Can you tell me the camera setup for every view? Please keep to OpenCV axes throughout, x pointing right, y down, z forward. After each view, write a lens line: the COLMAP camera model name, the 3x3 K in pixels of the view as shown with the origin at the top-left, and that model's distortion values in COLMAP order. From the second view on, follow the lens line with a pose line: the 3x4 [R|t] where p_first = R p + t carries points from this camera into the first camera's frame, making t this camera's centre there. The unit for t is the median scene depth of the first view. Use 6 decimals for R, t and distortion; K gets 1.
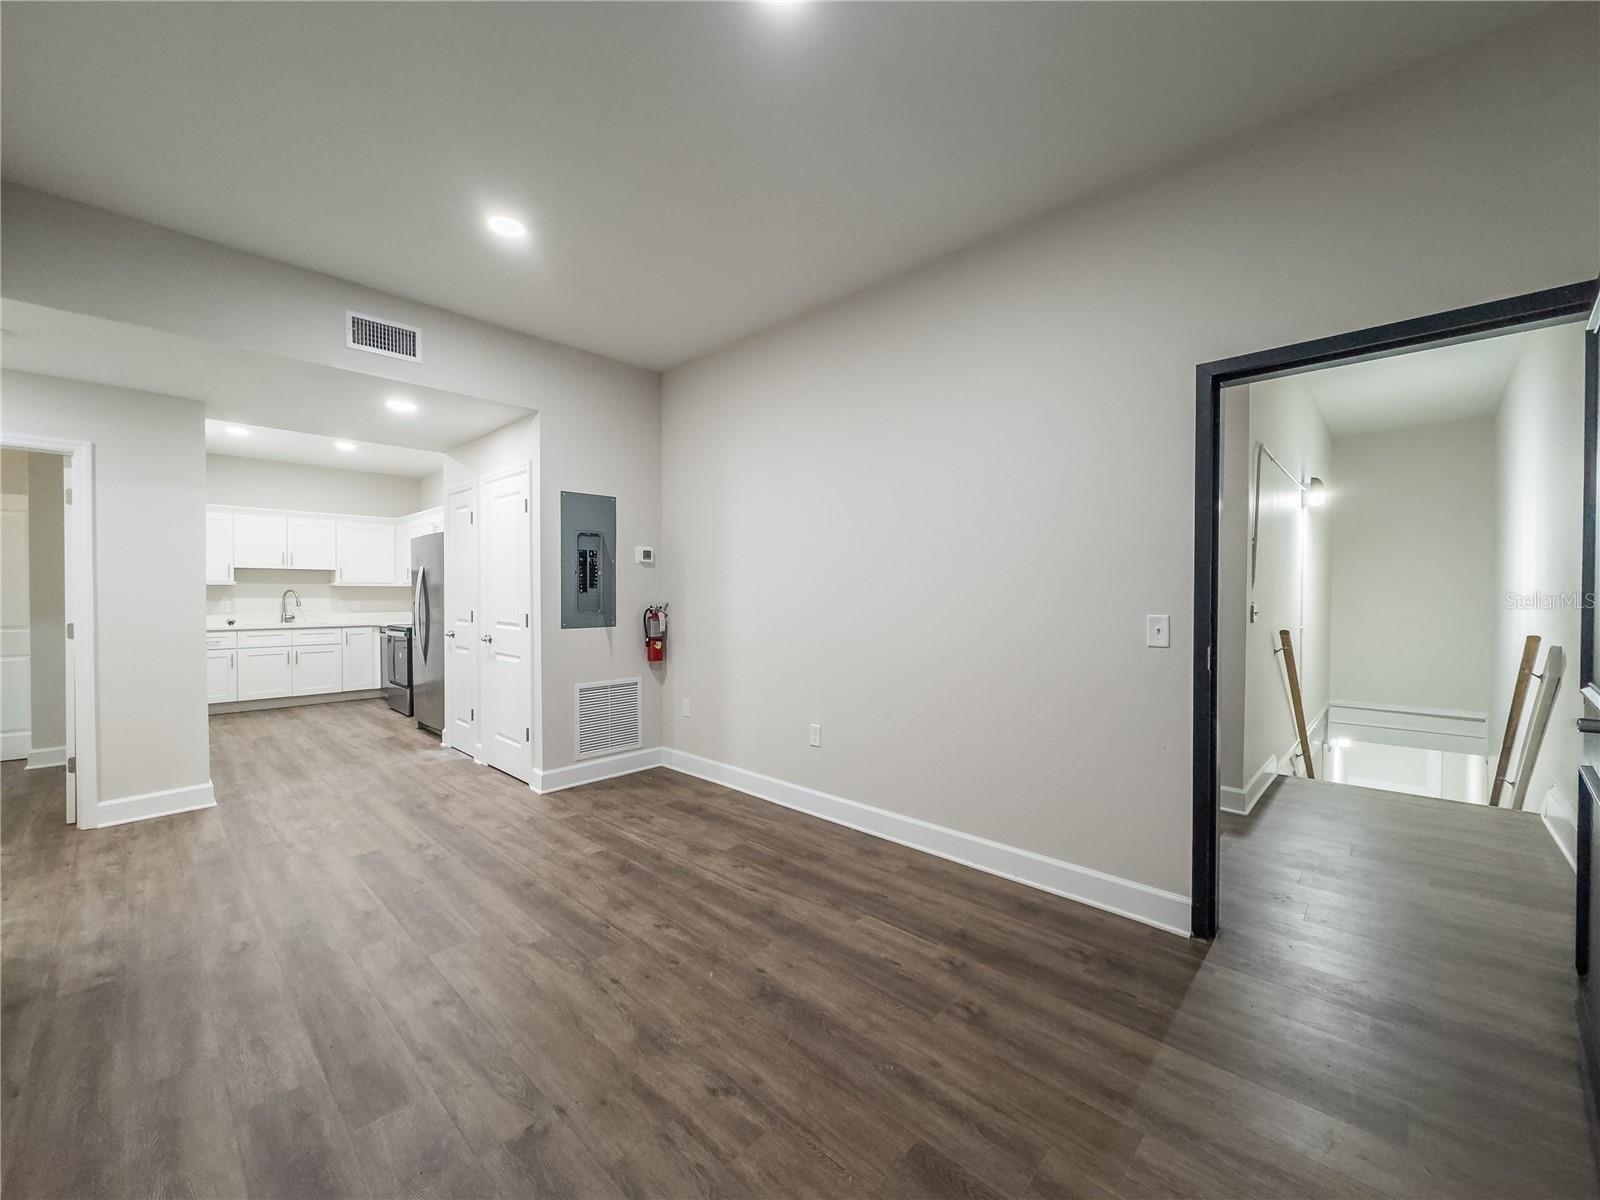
lens RADIAL K [[639.4, 0, 797.1], [0, 639.4, 599.0], [0, 0, 1]] dist [-0.009161, 0.000037]
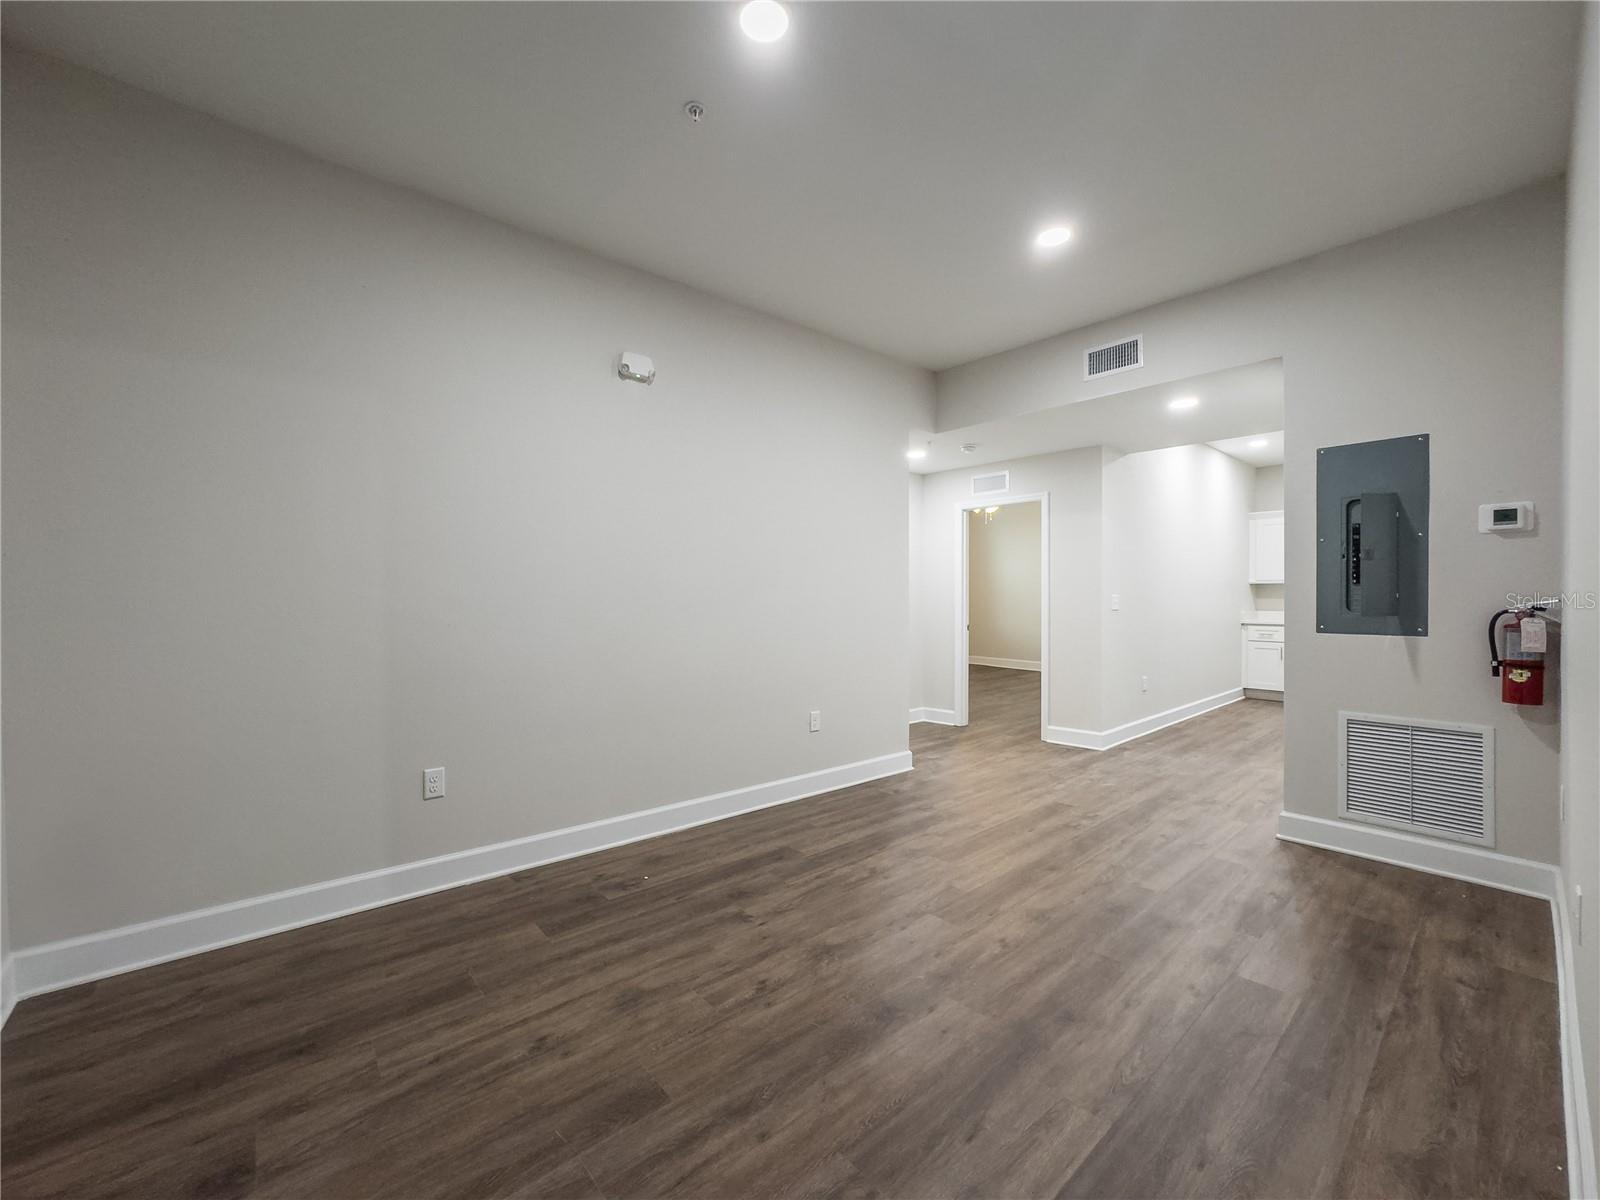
lens RADIAL K [[639.4, 0, 797.1], [0, 639.4, 599.0], [0, 0, 1]] dist [-0.009161, 0.000037]
pose [[-0.090298, 0.007551, -0.995886, 0.561070], [-0.007092, 0.999941, 0.008225, 0.006934], [0.995890, 0.007806, -0.090239, 0.599488]]
